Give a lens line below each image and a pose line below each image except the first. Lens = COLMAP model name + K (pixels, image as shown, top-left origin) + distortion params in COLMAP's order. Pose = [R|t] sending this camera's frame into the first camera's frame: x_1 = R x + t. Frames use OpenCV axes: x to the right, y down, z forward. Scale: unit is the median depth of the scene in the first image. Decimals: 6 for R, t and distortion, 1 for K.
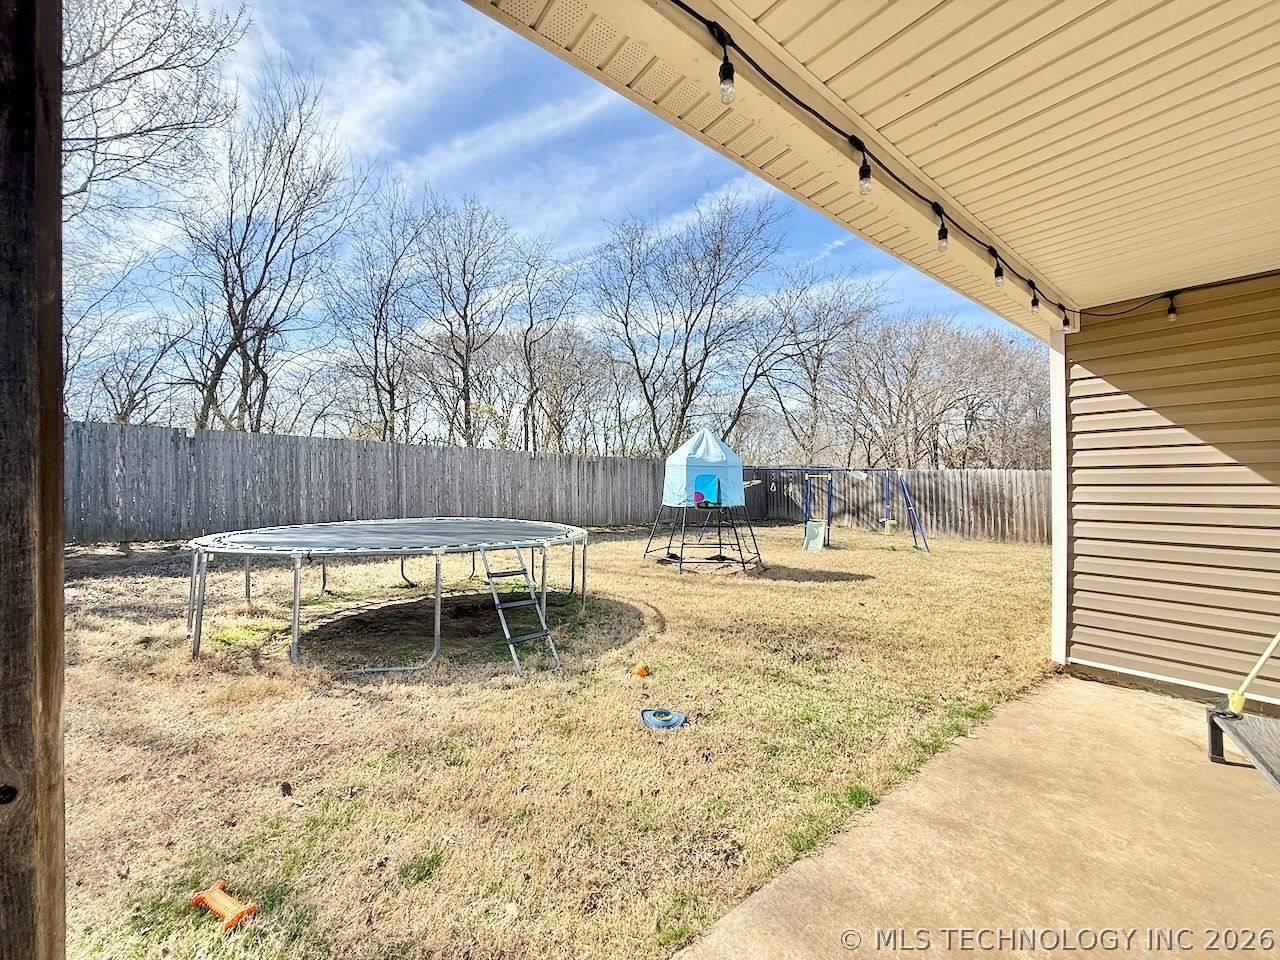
lens RADIAL K [[509.3, 0, 640.5], [0, 509.3, 482.1], [0, 0, 1]] dist [-0.003506, -0.000148]
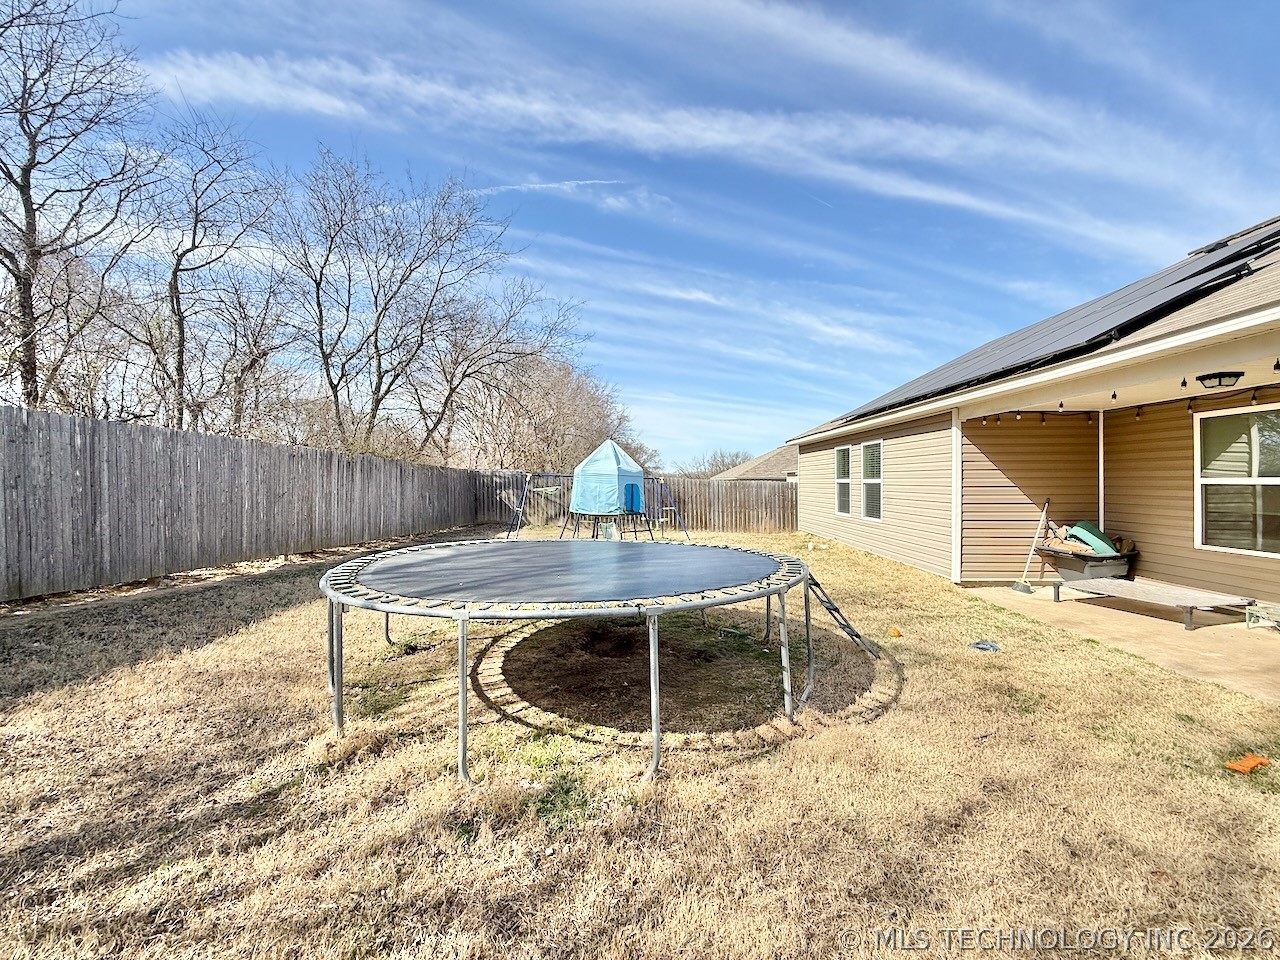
lens RADIAL K [[509.3, 0, 640.5], [0, 509.3, 482.1], [0, 0, 1]] dist [-0.003506, -0.000148]
pose [[0.642807, 0.004713, 0.766014, -0.408393], [-0.002356, 0.999989, -0.004176, -0.007497], [-0.766025, 0.000880, 0.642811, 0.179512]]
